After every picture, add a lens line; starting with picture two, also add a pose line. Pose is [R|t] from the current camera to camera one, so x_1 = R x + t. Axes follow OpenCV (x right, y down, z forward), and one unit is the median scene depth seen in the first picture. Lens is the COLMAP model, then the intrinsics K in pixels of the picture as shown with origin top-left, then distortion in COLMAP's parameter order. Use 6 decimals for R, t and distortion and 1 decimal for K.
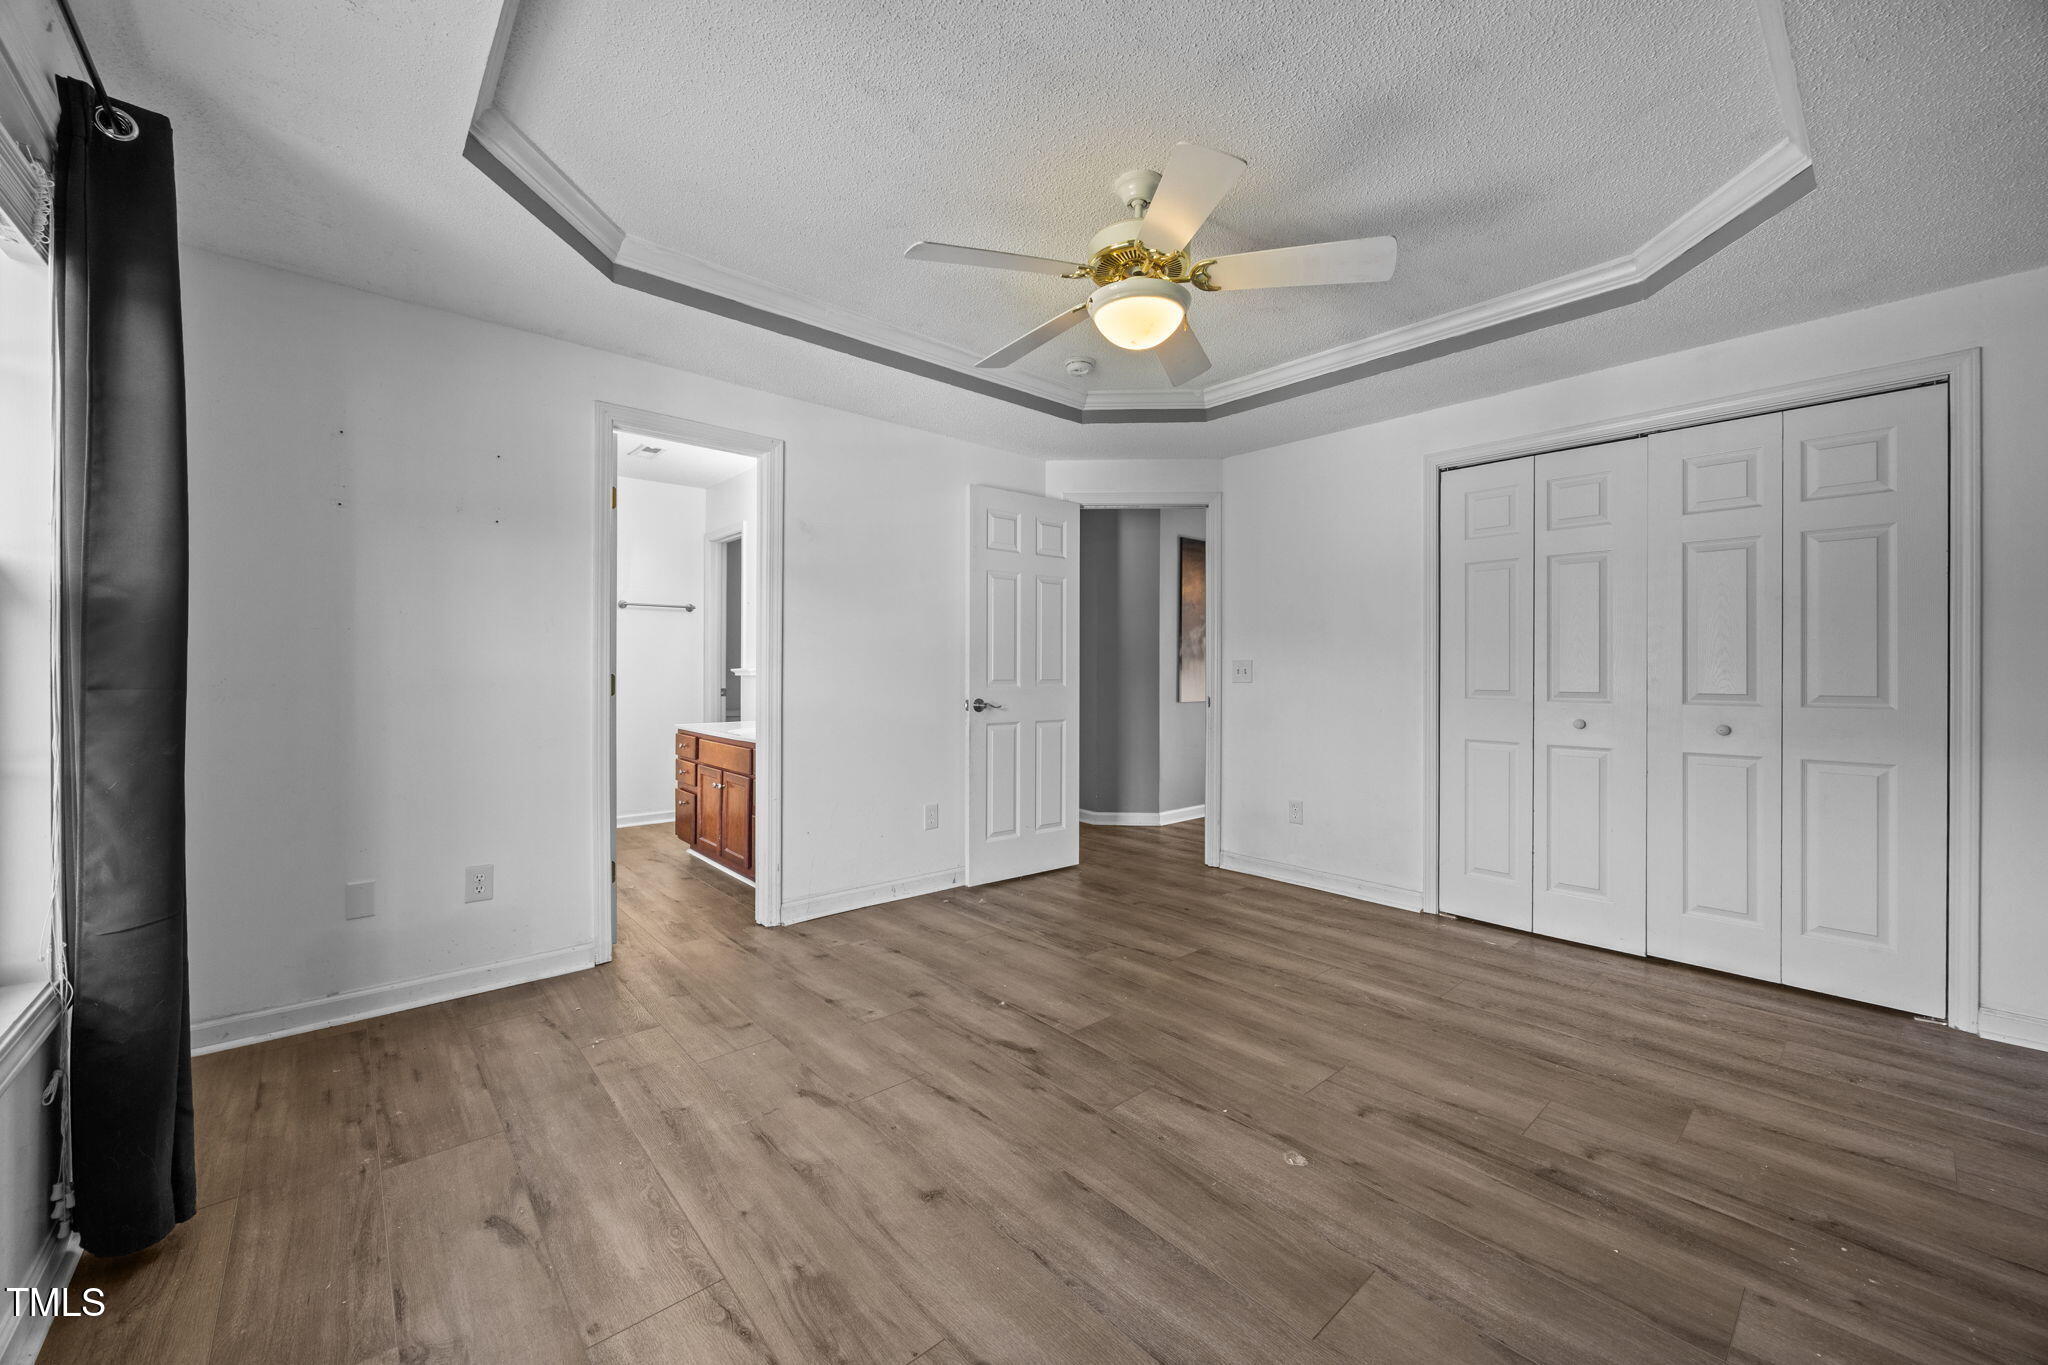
lens RADIAL K [[787.2, 0, 1026.5], [0, 787.2, 668.1], [0, 0, 1]] dist [-0.001927, -0.000036]
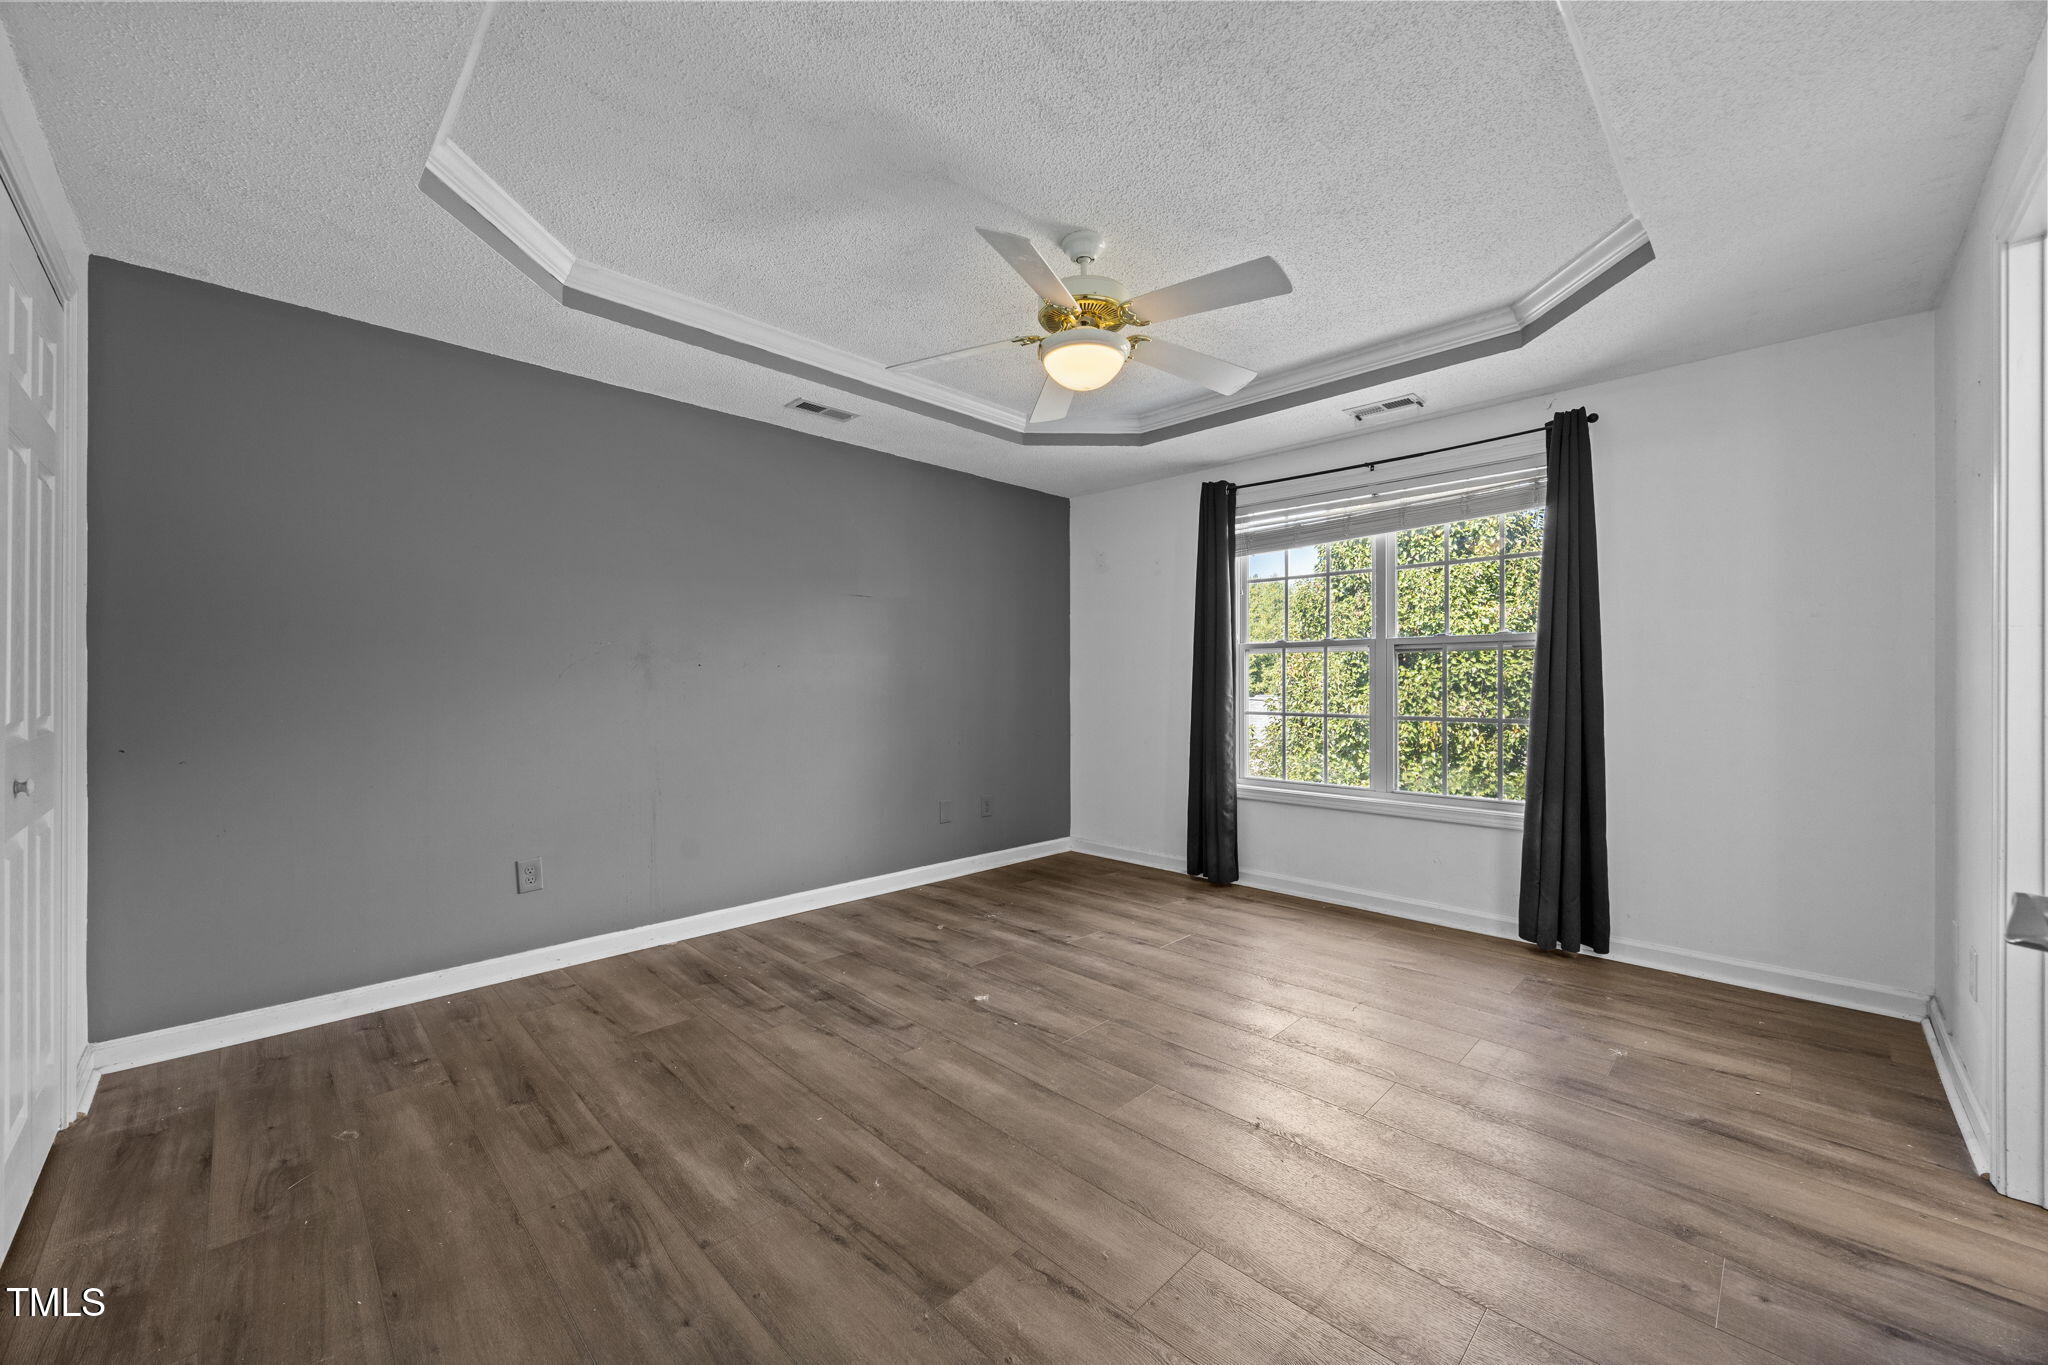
lens RADIAL K [[773.4, 0, 1024.0], [0, 773.4, 682.5], [0, 0, 1]] dist [-0.008489, 0.000186]
pose [[-0.998147, -0.000254, -0.060845, 0.260186], [-0.000224, 1.000000, -0.000490, 0.004304], [0.060845, -0.000475, -0.998147, 1.868223]]
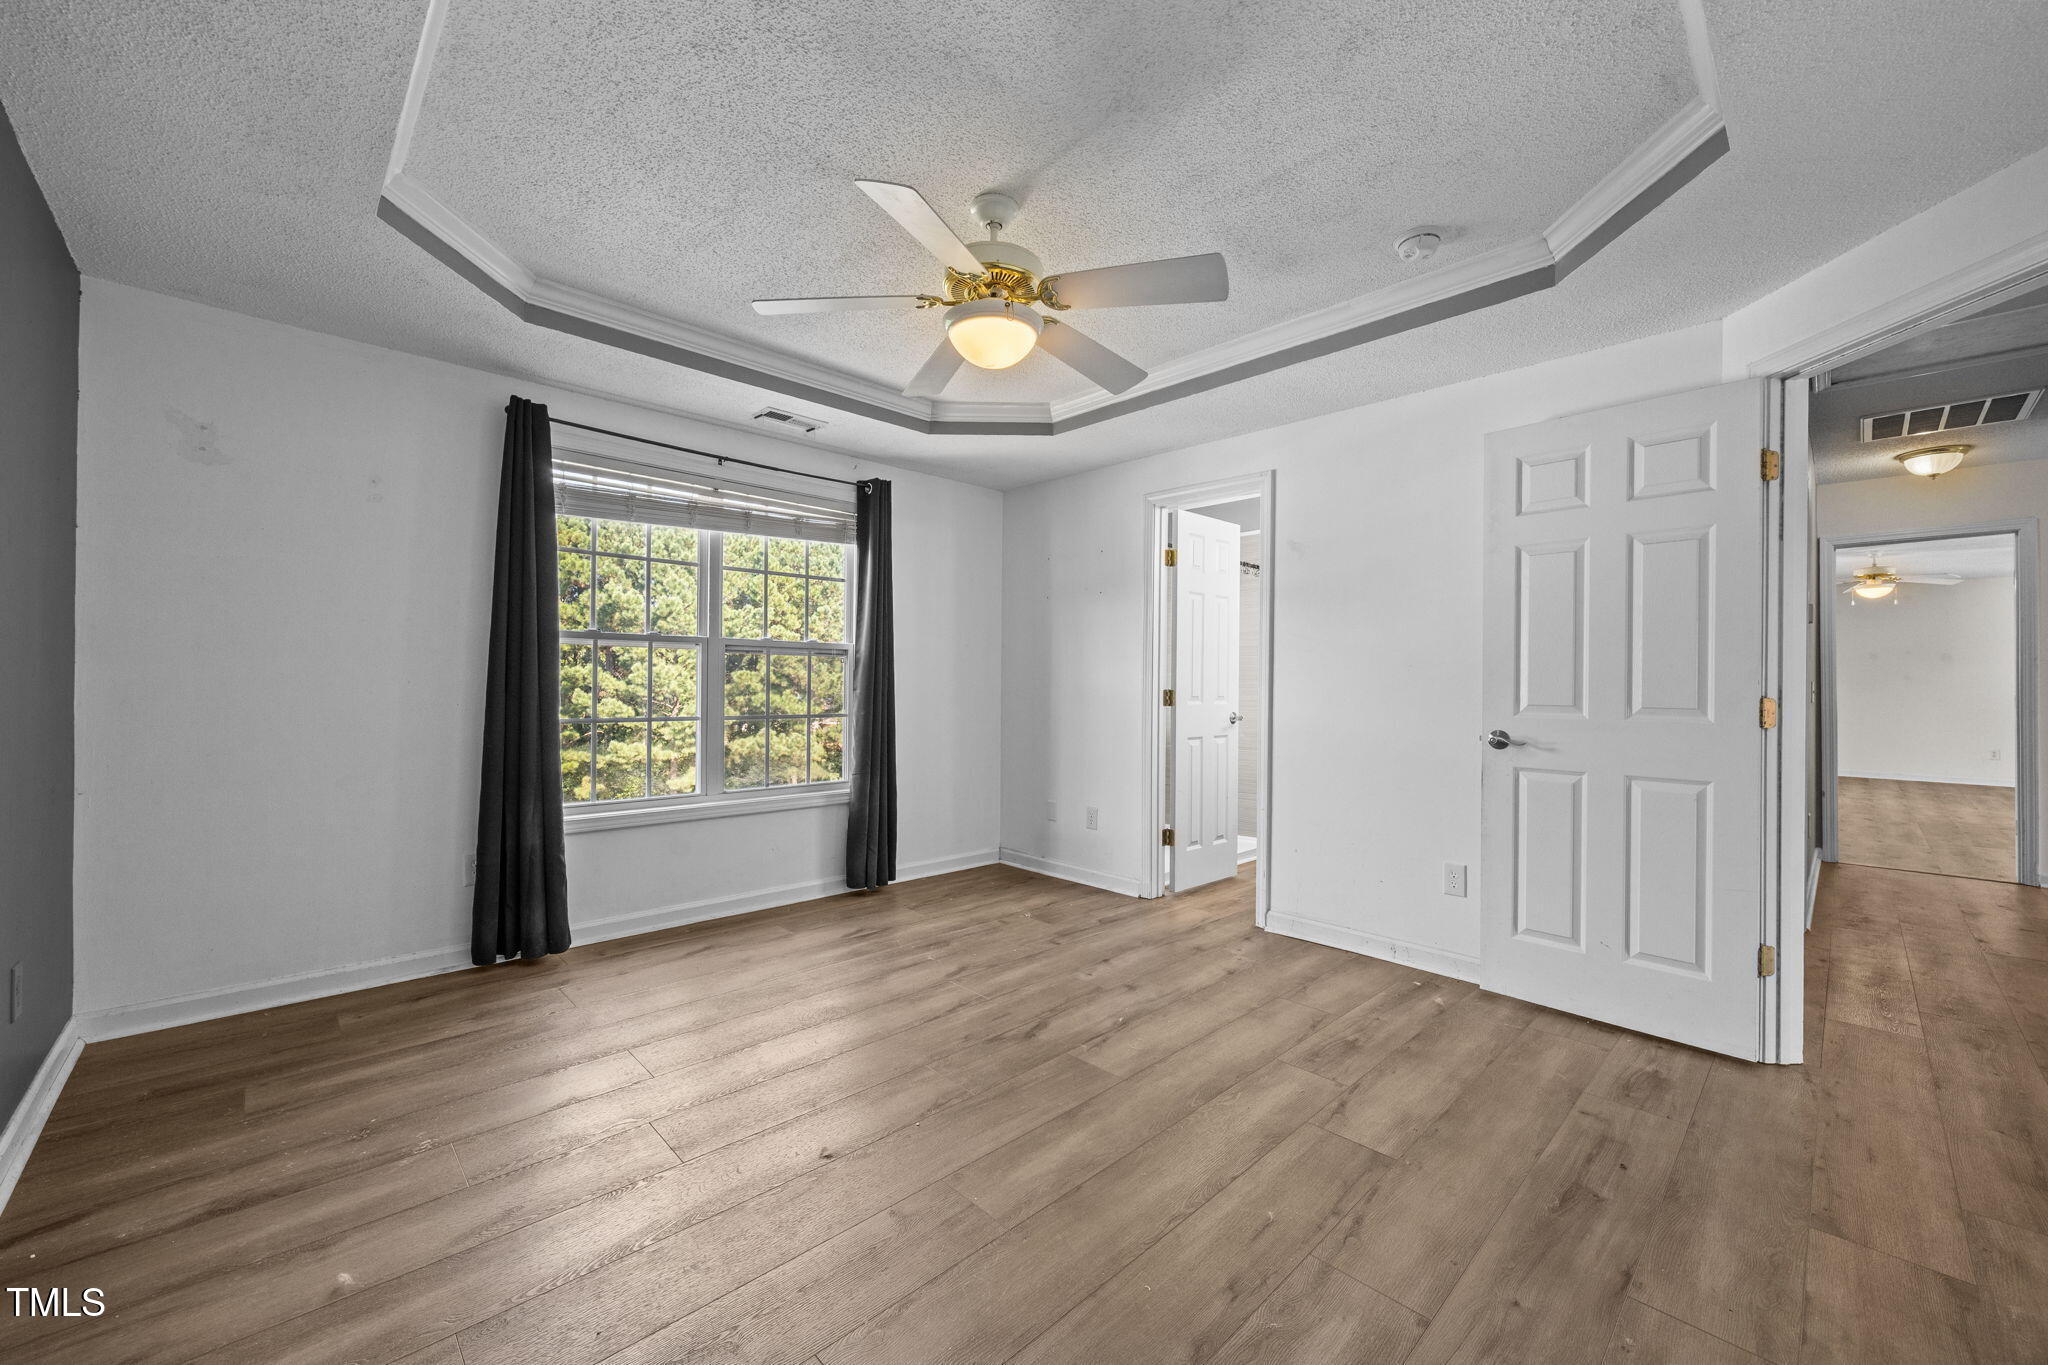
lens RADIAL K [[796.7, 0, 1035.8], [0, 796.7, 684.3], [0, 0, 1]] dist [-0.003914, -0.000161]
pose [[0.047610, -0.000422, -0.998866, 1.050611], [-0.008666, 0.999962, -0.000836, 0.002145], [0.998828, 0.008696, 0.047604, 0.906121]]
